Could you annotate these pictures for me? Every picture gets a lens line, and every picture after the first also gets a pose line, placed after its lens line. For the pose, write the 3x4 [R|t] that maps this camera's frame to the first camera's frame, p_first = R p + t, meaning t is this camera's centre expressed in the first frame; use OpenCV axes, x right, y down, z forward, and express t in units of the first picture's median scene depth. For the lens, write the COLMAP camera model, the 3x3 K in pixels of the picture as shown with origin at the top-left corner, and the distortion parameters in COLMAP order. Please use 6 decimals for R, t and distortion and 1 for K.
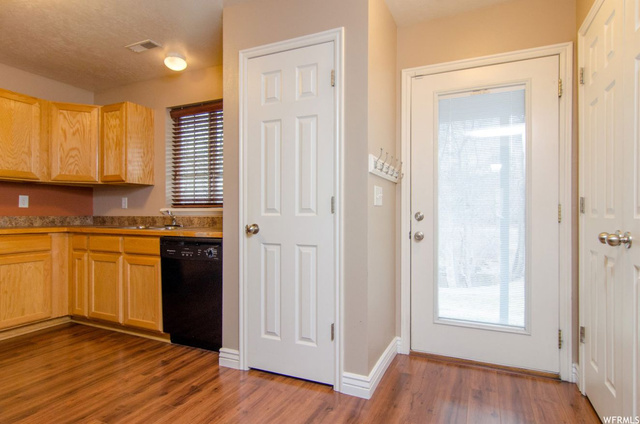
lens RADIAL K [[334.1, 0, 326.6], [0, 334.1, 214.1], [0, 0, 1]] dist [0.002775, -0.000492]
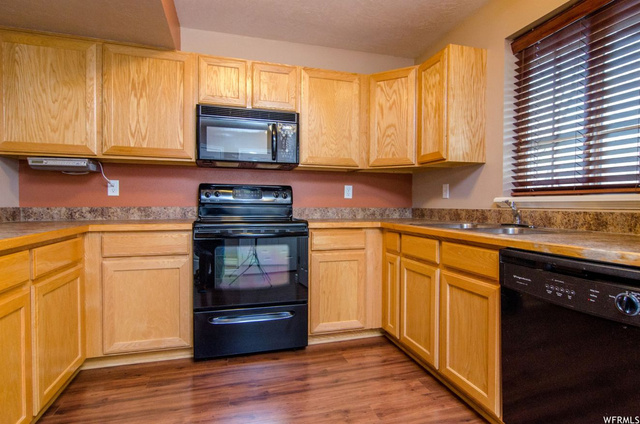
lens RADIAL K [[342.5, 0, 331.2], [0, 342.5, 213.7], [0, 0, 1]] dist [-0.002334, 0.000920]
pose [[0.639155, 0.021595, -0.768775, -0.221889], [-0.003132, 0.999670, 0.025477, -0.001620], [0.769072, -0.013876, 0.639012, 0.390925]]
